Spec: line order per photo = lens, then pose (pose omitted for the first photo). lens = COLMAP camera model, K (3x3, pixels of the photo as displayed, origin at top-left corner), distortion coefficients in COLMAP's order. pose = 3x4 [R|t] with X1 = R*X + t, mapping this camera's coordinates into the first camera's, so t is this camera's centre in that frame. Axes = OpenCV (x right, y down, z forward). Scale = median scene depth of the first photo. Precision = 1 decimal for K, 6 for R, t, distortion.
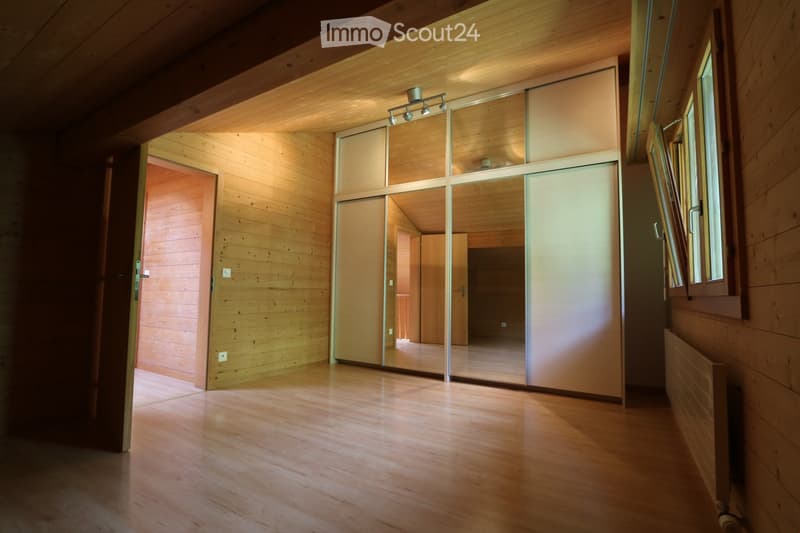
lens RADIAL K [[368.7, 0, 396.2], [0, 368.7, 272.6], [0, 0, 1]] dist [-0.020927, -0.000157]
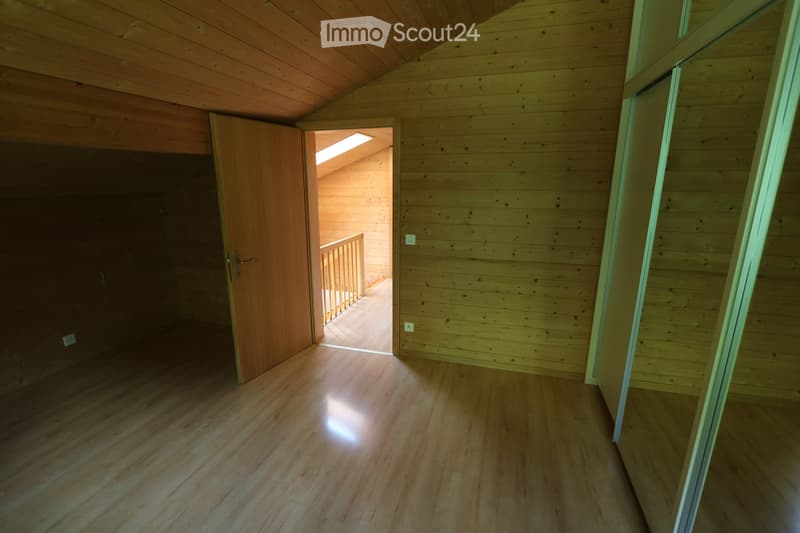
lens RADIAL K [[368.7, 0, 396.2], [0, 368.7, 272.6], [0, 0, 1]] dist [-0.020927, -0.000157]
pose [[0.240915, 0.224137, -0.944311, 0.385266], [0.067533, 0.966739, 0.246690, -0.143802], [0.968194, -0.123203, 0.217765, 0.764599]]
